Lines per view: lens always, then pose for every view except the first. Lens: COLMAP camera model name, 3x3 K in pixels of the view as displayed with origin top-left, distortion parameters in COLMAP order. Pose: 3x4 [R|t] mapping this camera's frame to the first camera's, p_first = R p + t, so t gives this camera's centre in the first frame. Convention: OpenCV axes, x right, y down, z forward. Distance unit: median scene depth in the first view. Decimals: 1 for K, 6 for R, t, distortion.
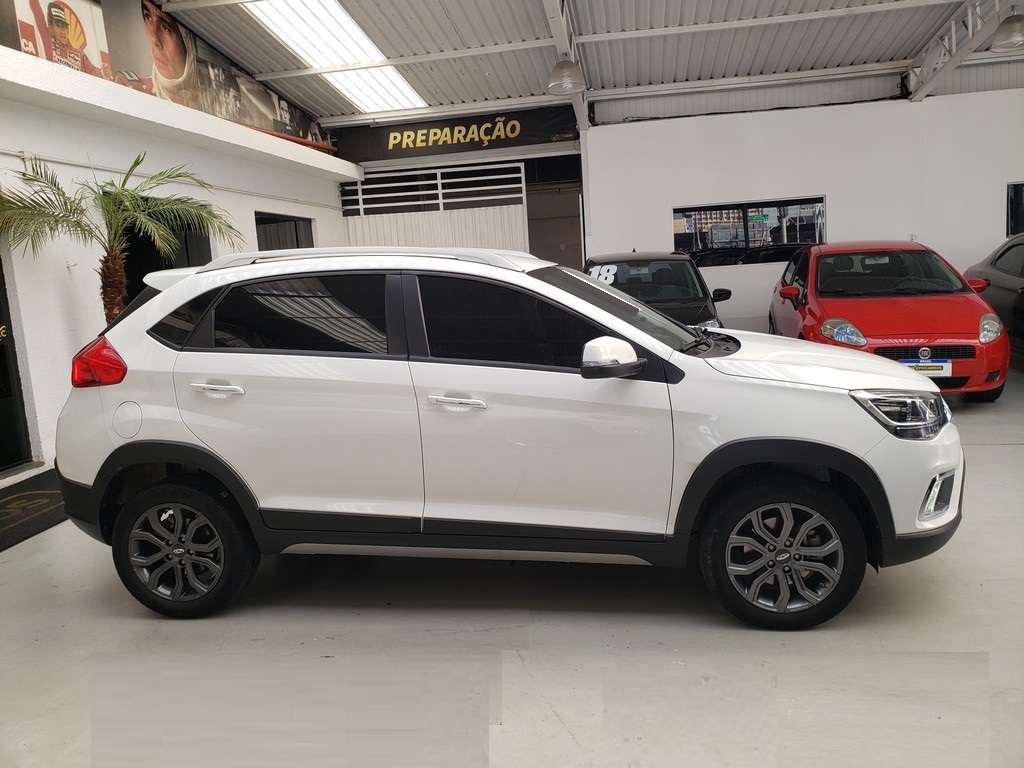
lens RADIAL K [[786.7, 0, 518.4], [0, 786.7, 377.7], [0, 0, 1]] dist [0.037321, -0.001511]
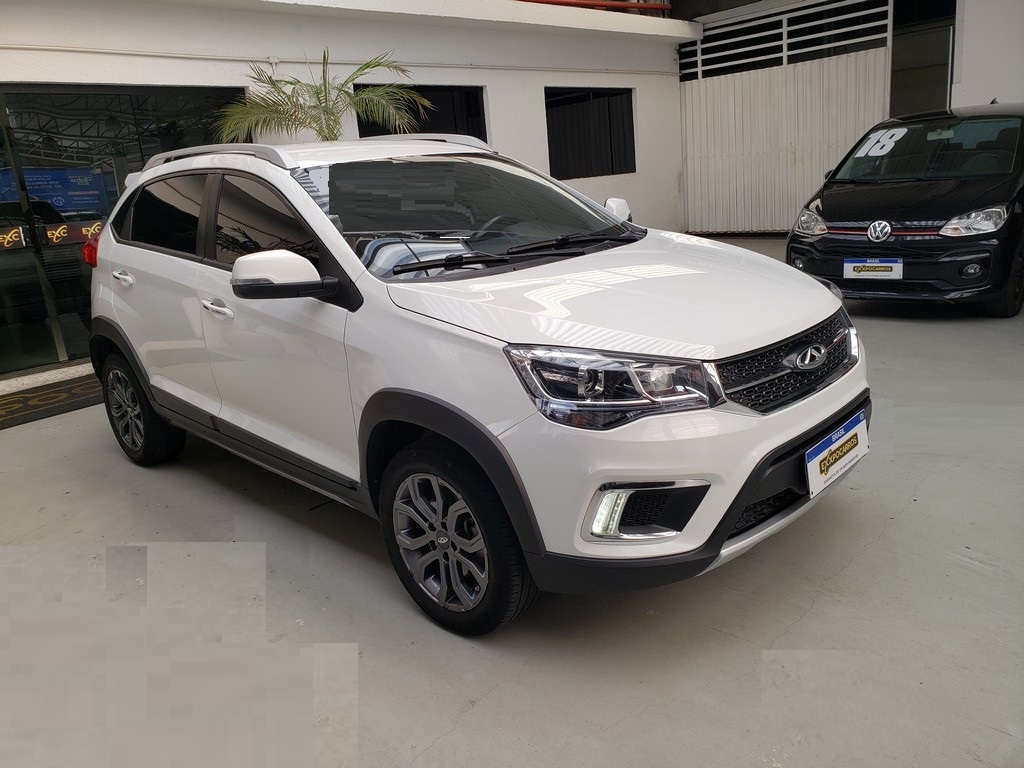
lens RADIAL K [[775.3, 0, 513.3], [0, 775.3, 356.2], [0, 0, 1]] dist [0.060488, 0.001734]
pose [[0.810844, 0.129882, -0.570669, 0.195193], [-0.047517, 0.986455, 0.156997, -0.019625], [0.583331, -0.100183, 0.806033, 0.103368]]
